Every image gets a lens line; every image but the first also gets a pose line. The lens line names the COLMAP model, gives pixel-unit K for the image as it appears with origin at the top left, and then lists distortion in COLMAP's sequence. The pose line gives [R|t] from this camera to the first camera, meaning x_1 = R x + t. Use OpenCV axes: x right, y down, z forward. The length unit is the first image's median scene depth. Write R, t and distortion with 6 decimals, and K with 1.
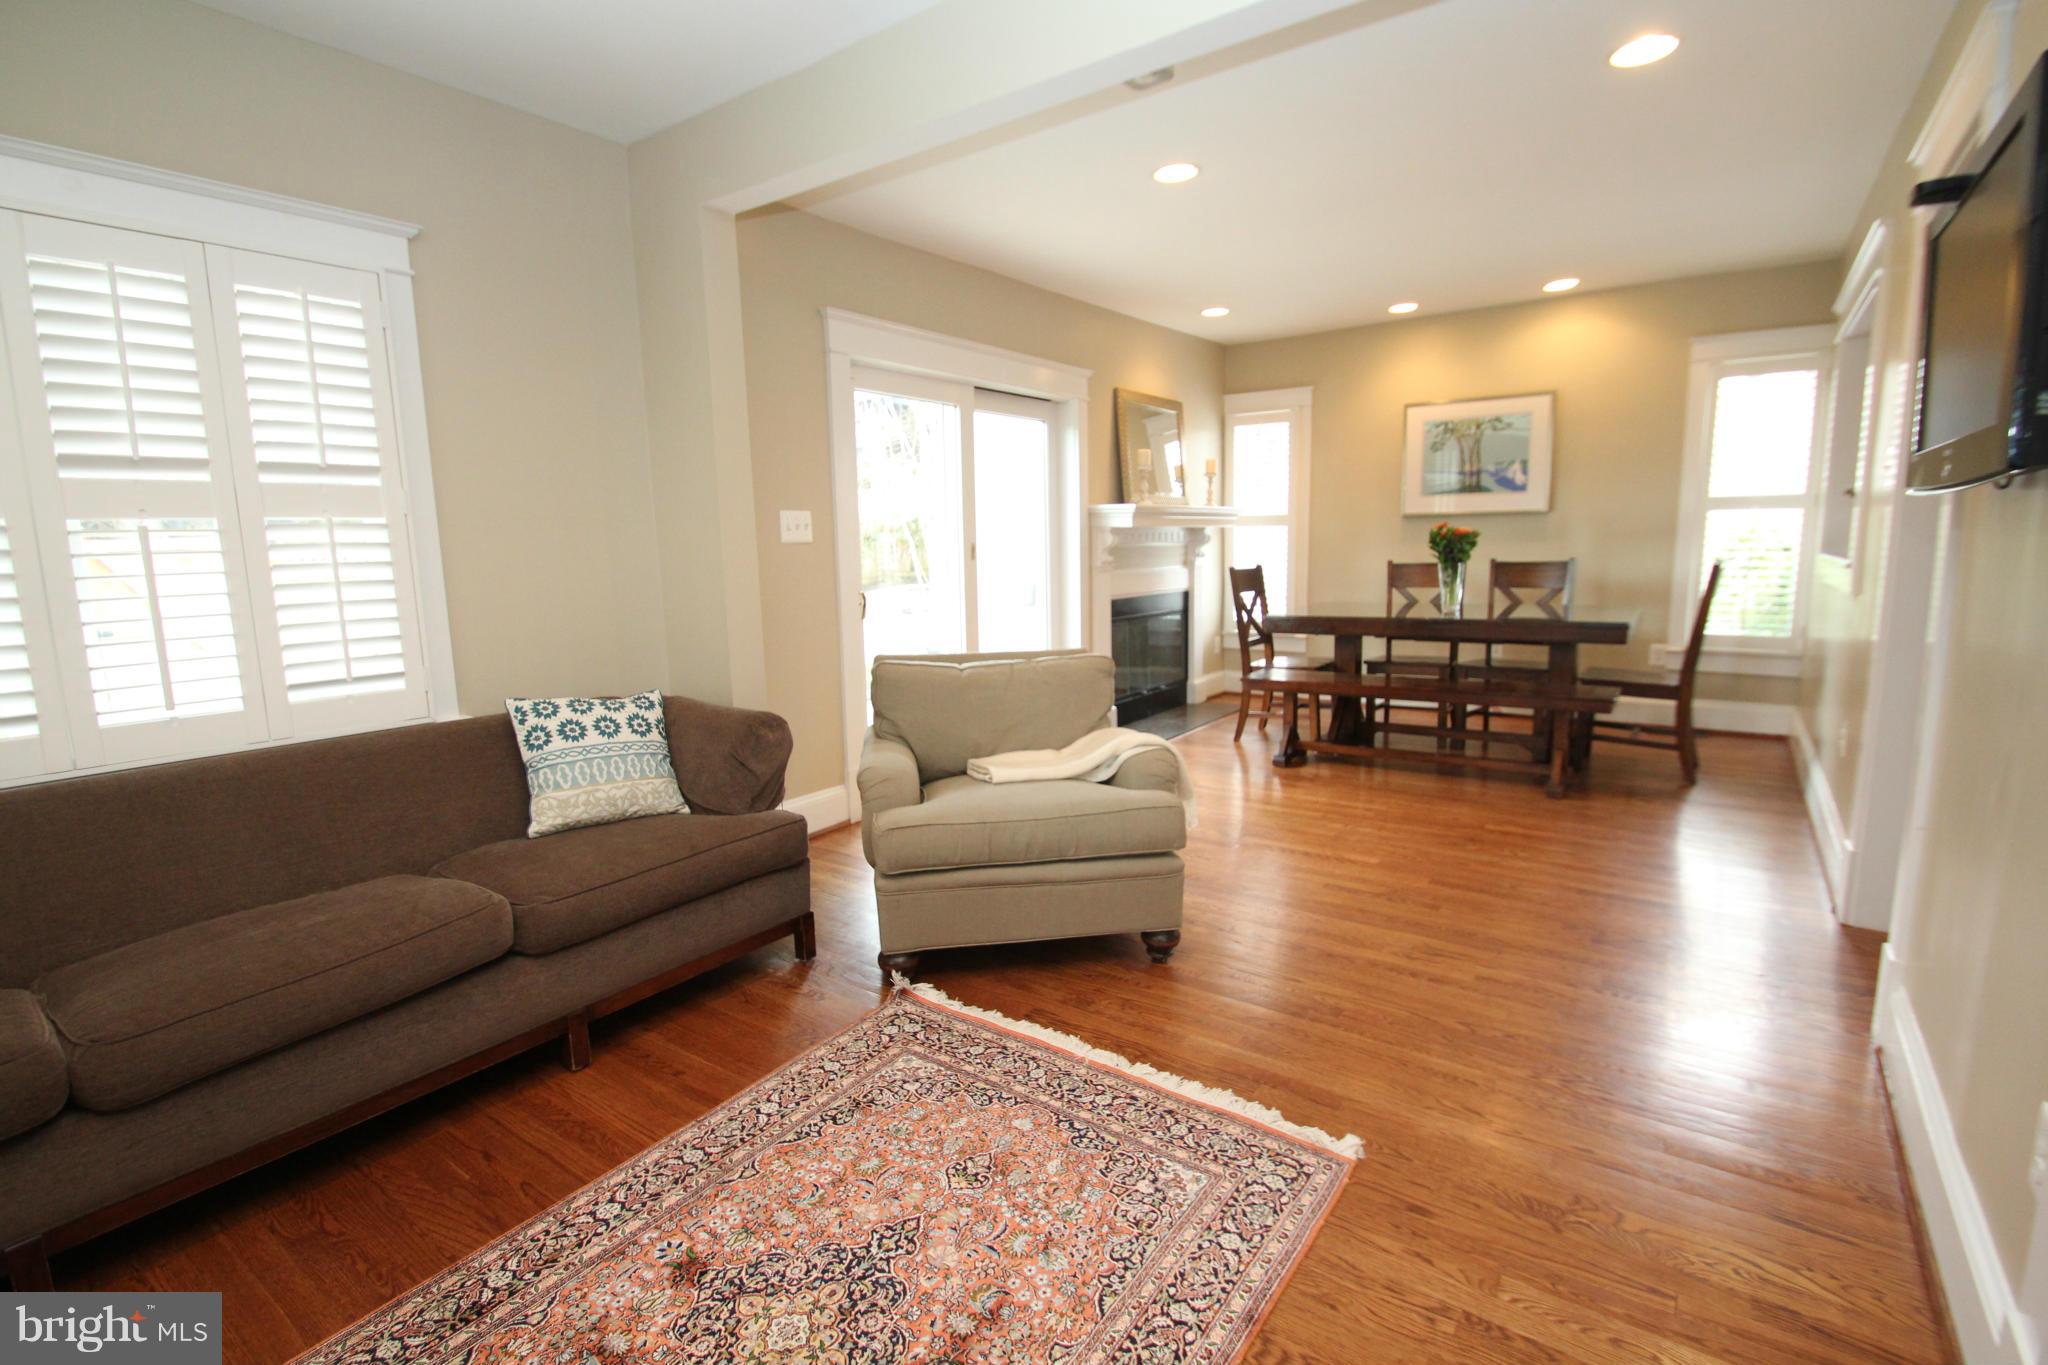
lens RADIAL K [[962.4, 0, 1031.6], [0, 962.4, 684.3], [0, 0, 1]] dist [0.000333, -0.001237]
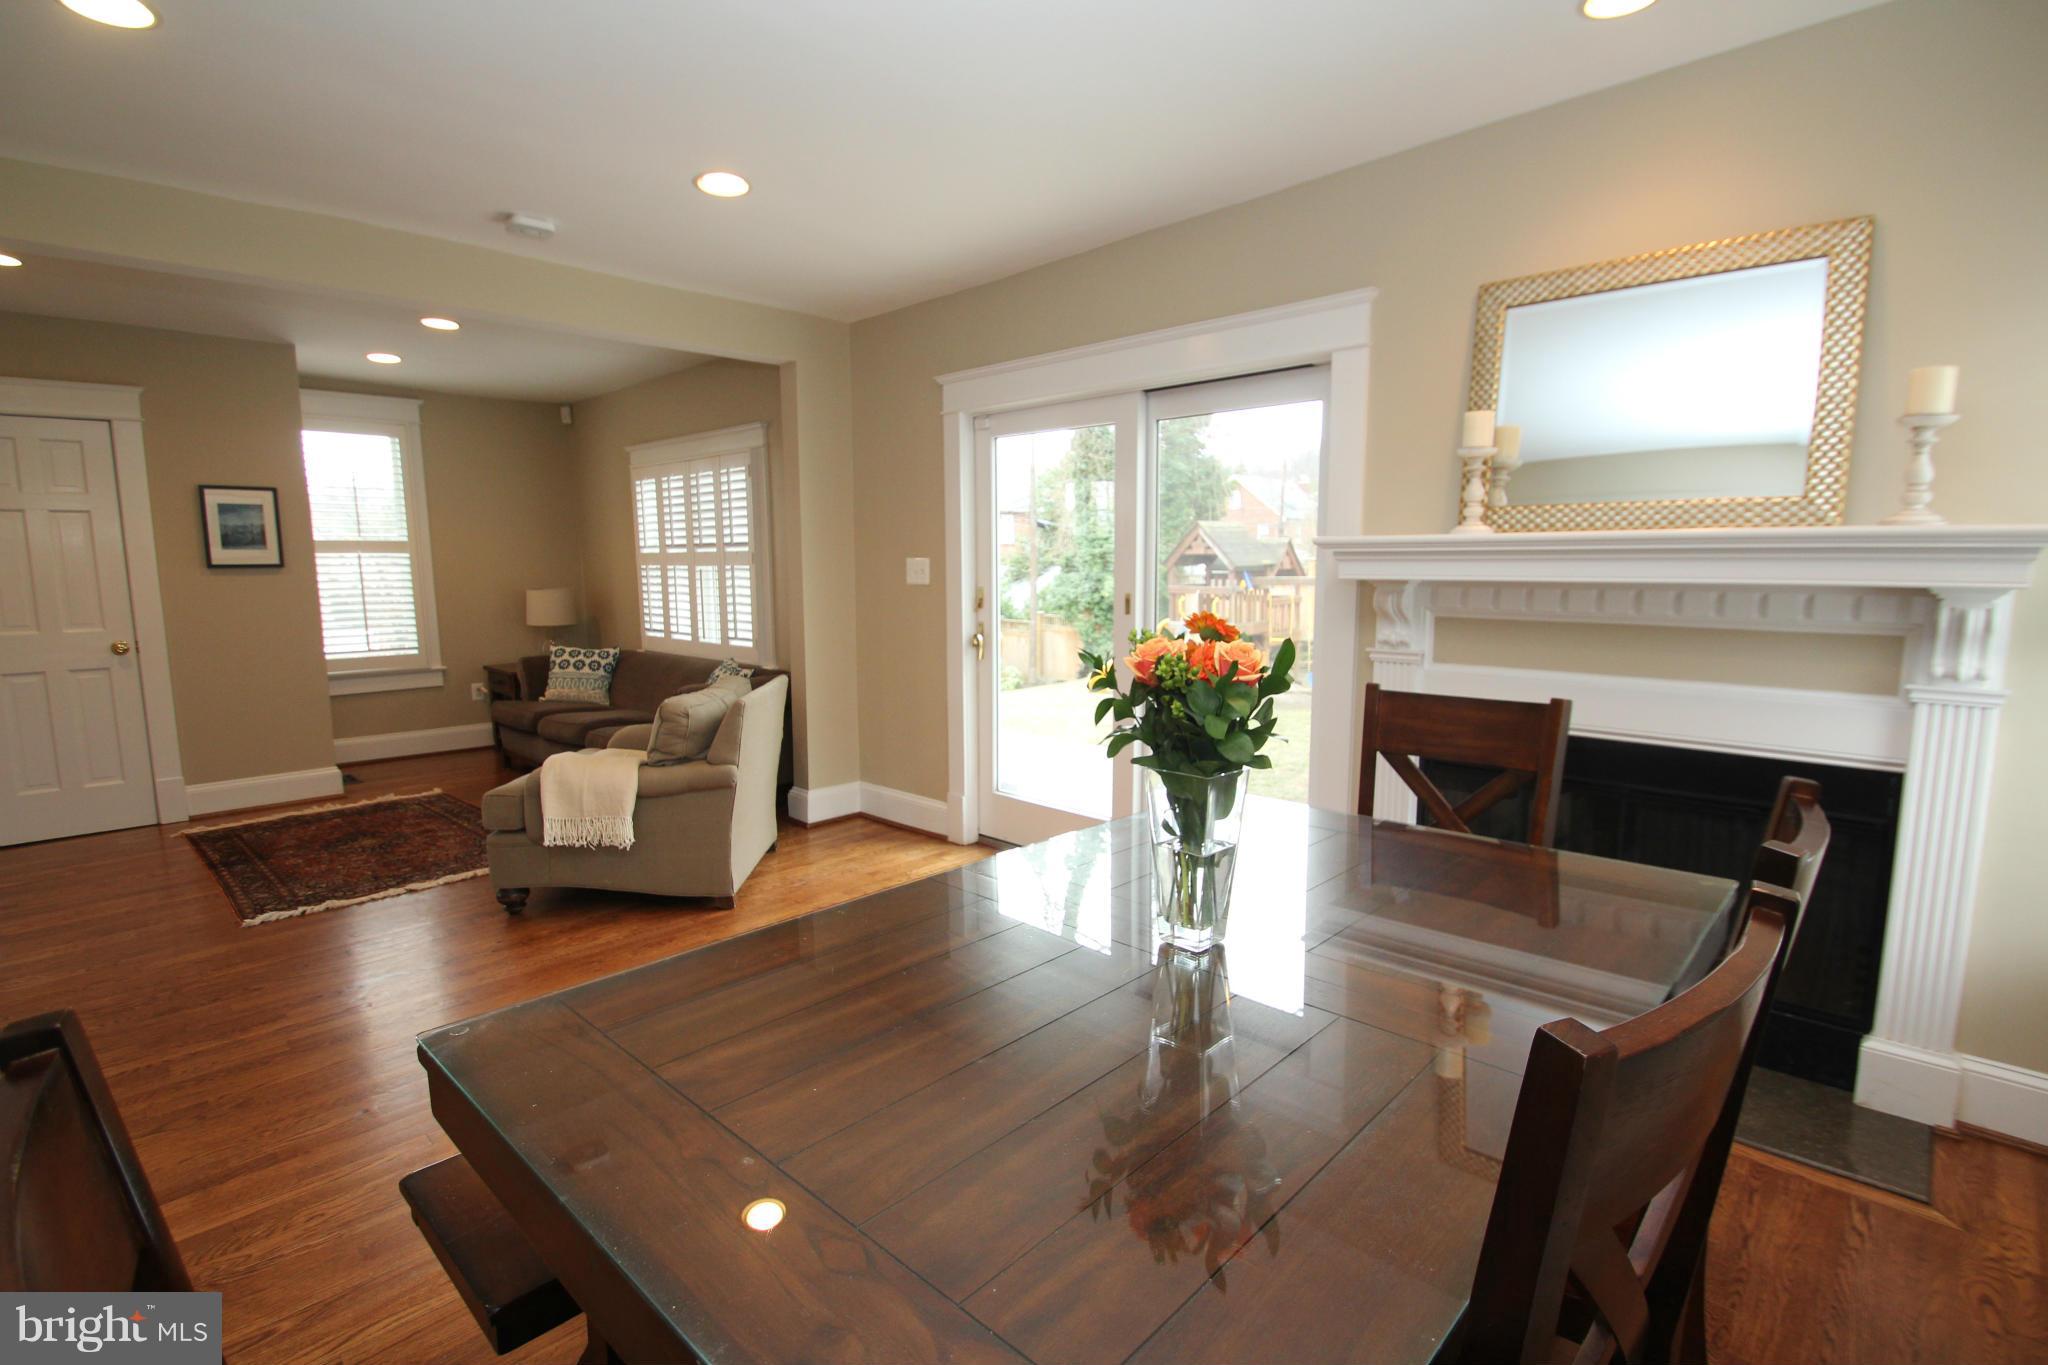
lens RADIAL K [[962.4, 0, 1031.6], [0, 962.4, 684.3], [0, 0, 1]] dist [0.000333, -0.001237]
pose [[-0.142196, 0.142353, -0.979549, 0.925119], [-0.143864, 0.976125, 0.162739, -0.241319], [0.979328, 0.164063, -0.118321, 1.303242]]
